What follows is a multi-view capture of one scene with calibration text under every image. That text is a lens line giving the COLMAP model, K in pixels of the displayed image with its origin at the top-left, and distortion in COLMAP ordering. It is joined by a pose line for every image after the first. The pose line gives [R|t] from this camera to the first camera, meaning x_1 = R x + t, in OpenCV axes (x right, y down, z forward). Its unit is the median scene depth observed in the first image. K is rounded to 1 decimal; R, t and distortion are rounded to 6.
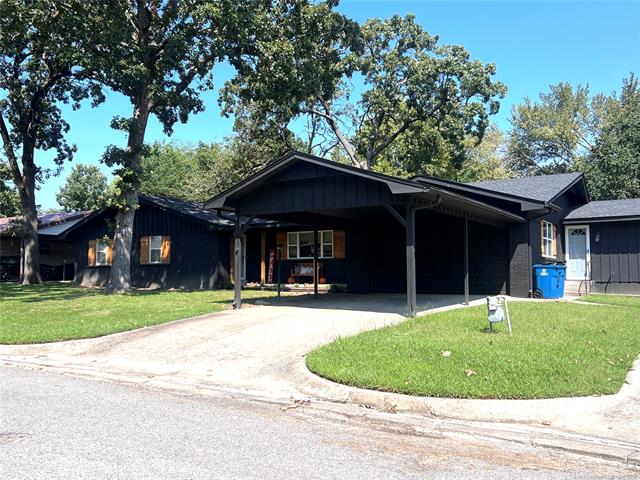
lens RADIAL K [[602.4, 0, 318.8], [0, 602.4, 243.1], [0, 0, 1]] dist [0.047511, 0.000000]
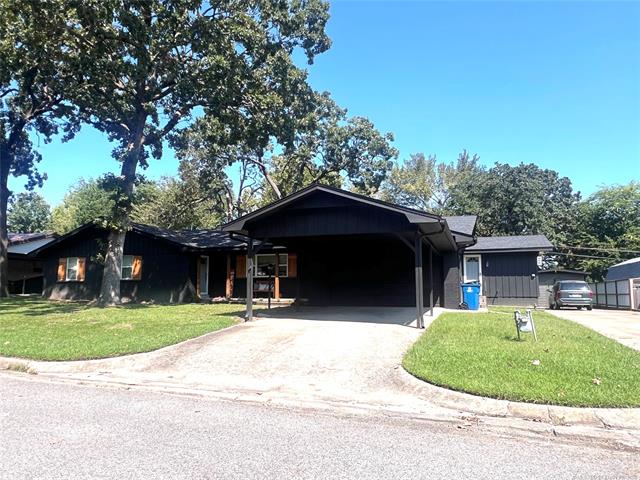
lens RADIAL K [[458.9, 0, 318.6], [0, 458.9, 243.9], [0, 0, 1]] dist [-0.006001, -0.000347]
pose [[0.973629, 0.028252, 0.226380, -0.117770], [-0.017269, 0.998582, -0.050352, 0.003608], [-0.227482, 0.045115, 0.972737, 0.077159]]
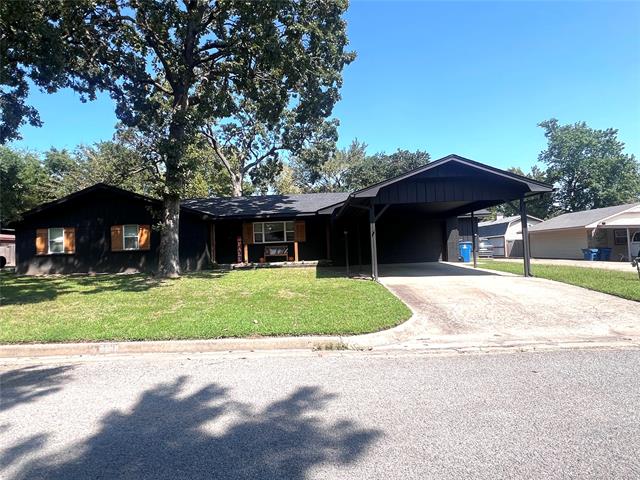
lens RADIAL K [[379.4, 0, 321.7], [0, 379.4, 236.4], [0, 0, 1]] dist [-0.003474, 0.006160]
pose [[0.834108, -0.009320, 0.551522, -0.368644], [0.008046, 0.999956, 0.004729, 0.008673], [-0.551542, 0.000493, 0.834147, 0.240956]]
